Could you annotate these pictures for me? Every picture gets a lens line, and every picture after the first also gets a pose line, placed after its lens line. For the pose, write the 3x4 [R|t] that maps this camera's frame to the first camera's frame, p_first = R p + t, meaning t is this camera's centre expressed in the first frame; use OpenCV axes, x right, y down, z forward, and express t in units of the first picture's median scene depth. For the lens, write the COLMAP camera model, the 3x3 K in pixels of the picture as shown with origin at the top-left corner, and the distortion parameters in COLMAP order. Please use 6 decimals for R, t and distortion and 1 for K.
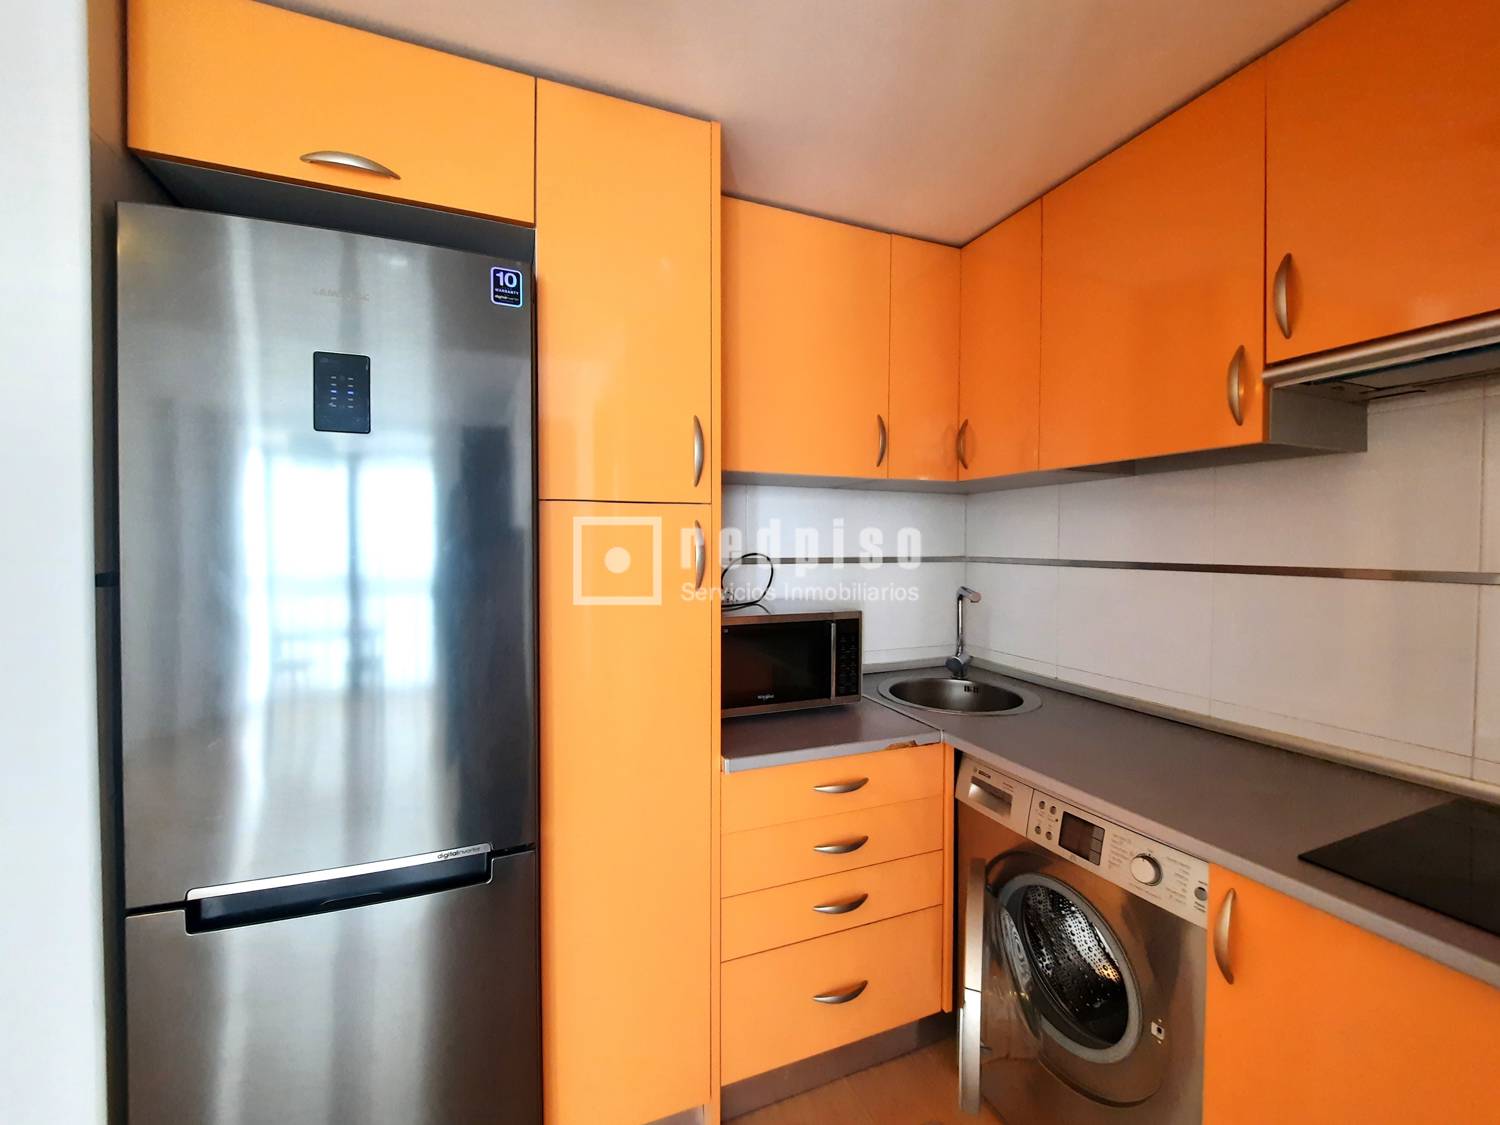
lens RADIAL K [[601.8, 0, 747.6], [0, 601.8, 559.2], [0, 0, 1]] dist [-0.008292, -0.001903]
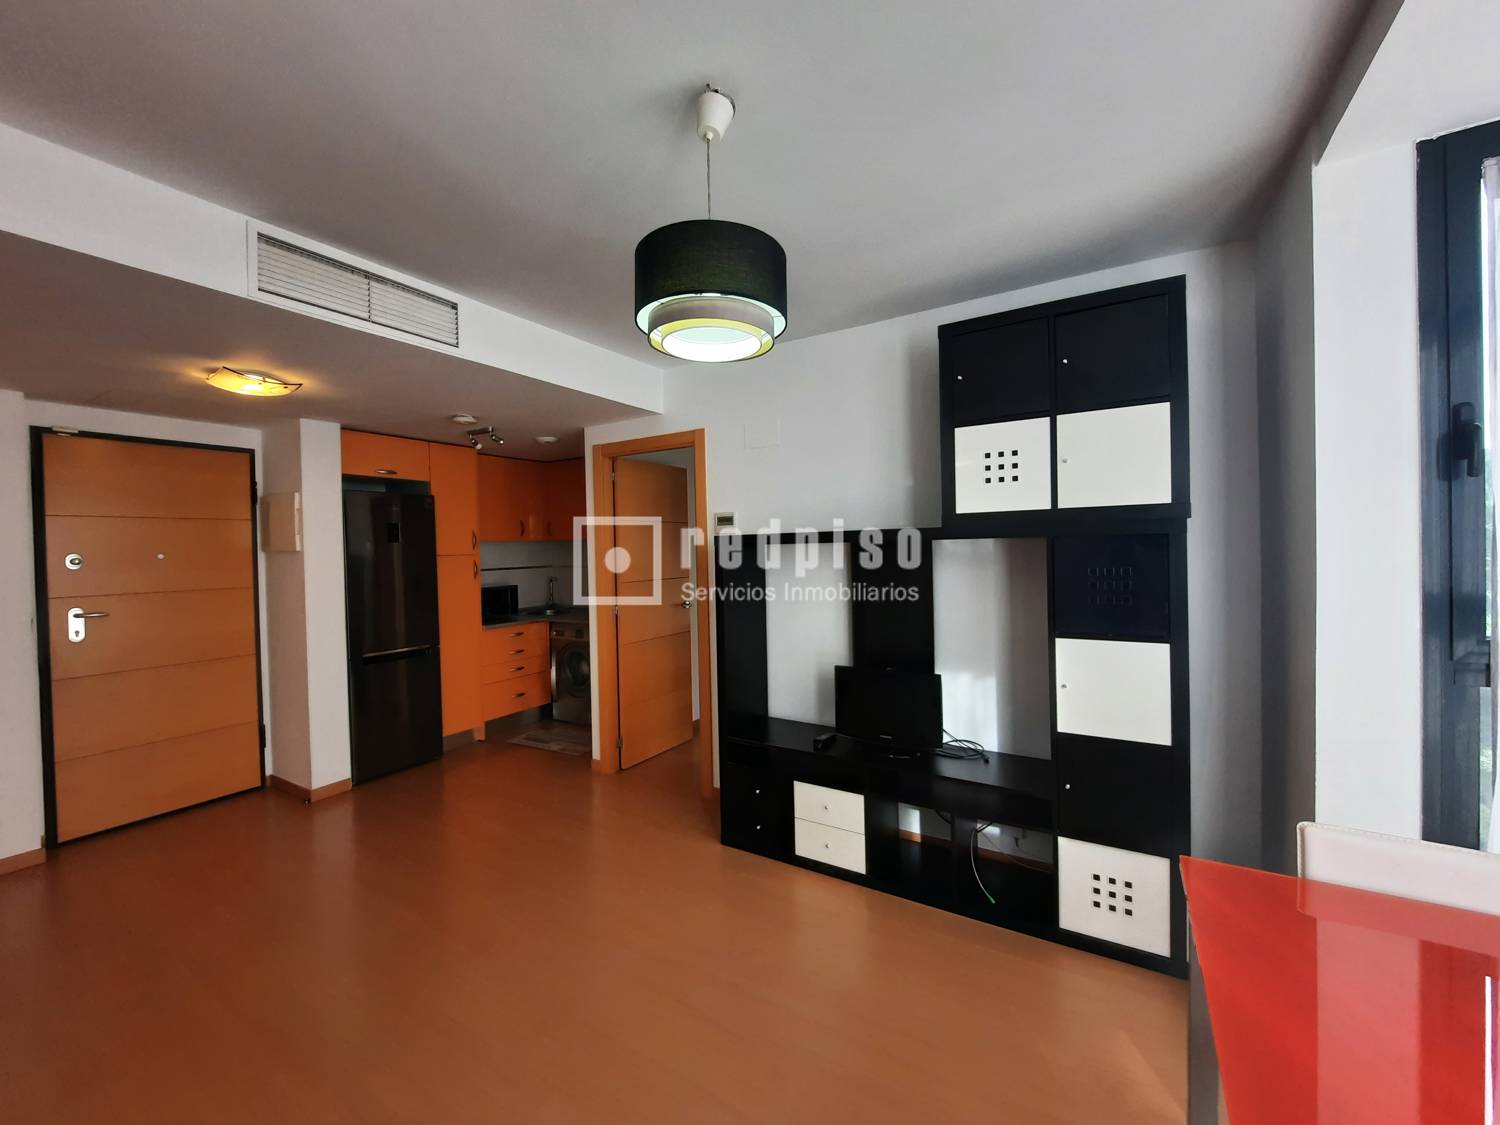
lens RADIAL K [[601.8, 0, 754.3], [0, 601.8, 557.9], [0, 0, 1]] dist [-0.008292, -0.001903]
pose [[0.795225, -0.028214, 0.605658, -0.917401], [0.023474, 0.999600, 0.015744, -0.092328], [-0.605860, 0.001697, 0.795569, -2.826801]]
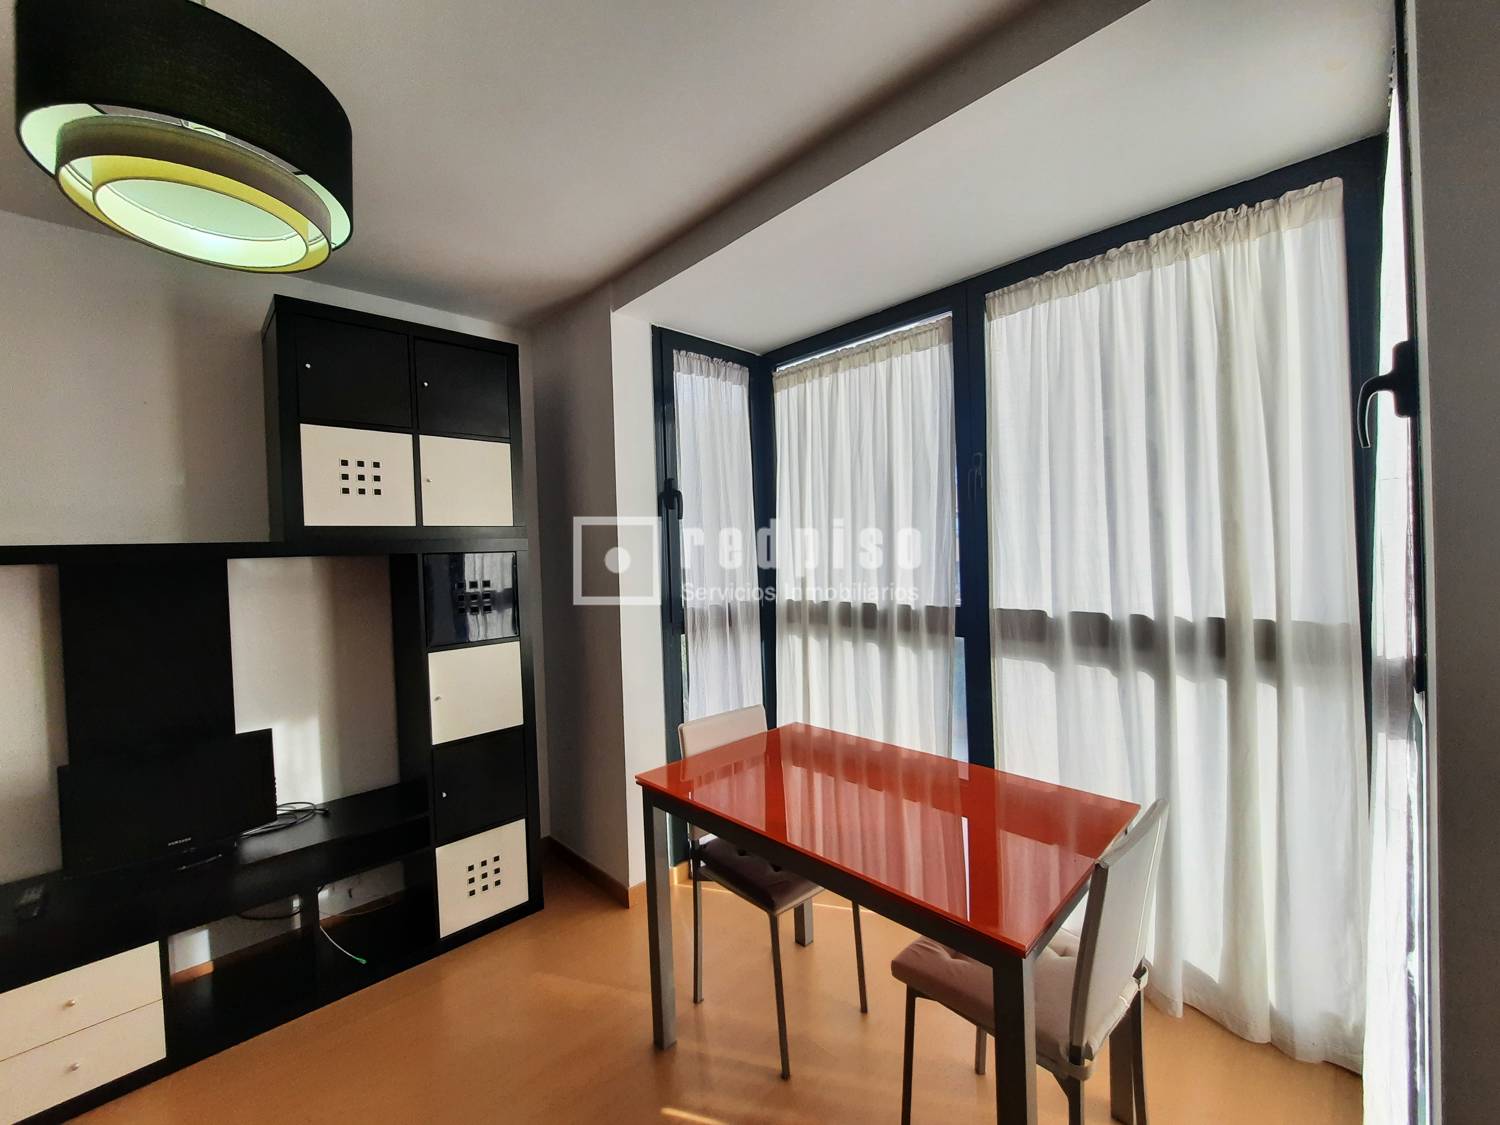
lens RADIAL K [[601.8, 0, 739.6], [0, 601.8, 557.0], [0, 0, 1]] dist [-0.008292, -0.001903]
pose [[-0.391231, -0.001059, 0.920292, -1.149031], [0.031018, 0.999416, 0.014336, -0.092612], [-0.919770, 0.034154, -0.390970, -2.162931]]
